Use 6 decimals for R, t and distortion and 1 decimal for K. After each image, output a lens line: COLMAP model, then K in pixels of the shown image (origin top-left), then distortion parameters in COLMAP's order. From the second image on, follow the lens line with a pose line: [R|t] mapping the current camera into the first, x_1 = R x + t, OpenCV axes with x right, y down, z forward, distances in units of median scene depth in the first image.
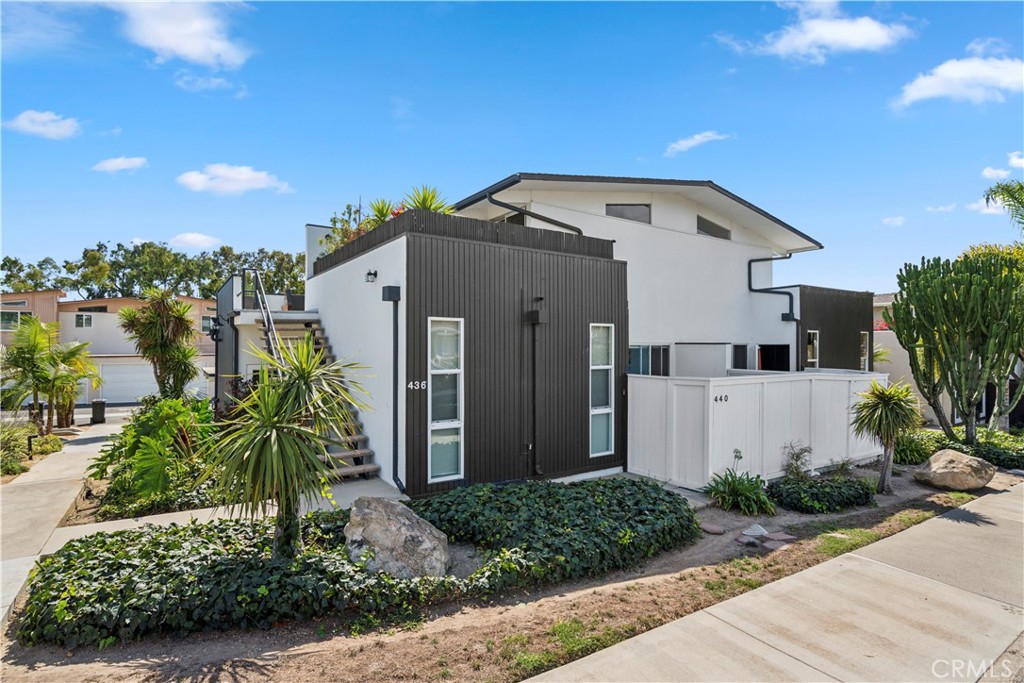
lens RADIAL K [[499.2, 0, 513.4], [0, 499.2, 338.8], [0, 0, 1]] dist [-0.001777, 0.014429]
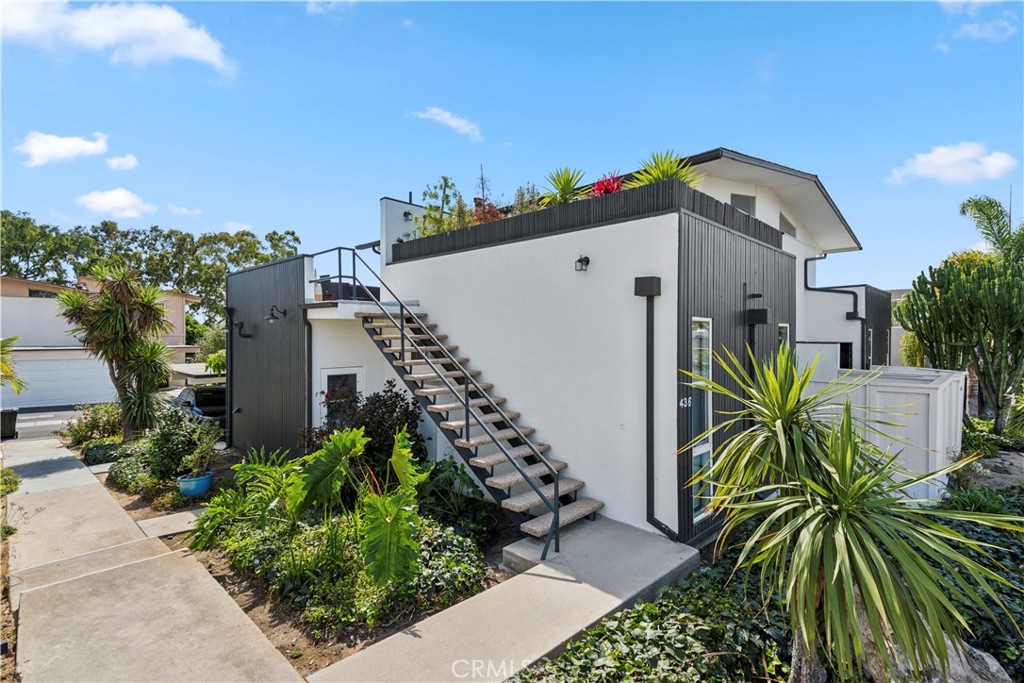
lens RADIAL K [[474.3, 0, 511.8], [0, 474.3, 335.1], [0, 0, 1]] dist [0.031348, -0.000720]
pose [[0.980247, 0.004319, 0.197732, -0.251487], [-0.007099, 0.999886, 0.013352, -0.009119], [-0.197651, -0.014492, 0.980165, 0.128639]]
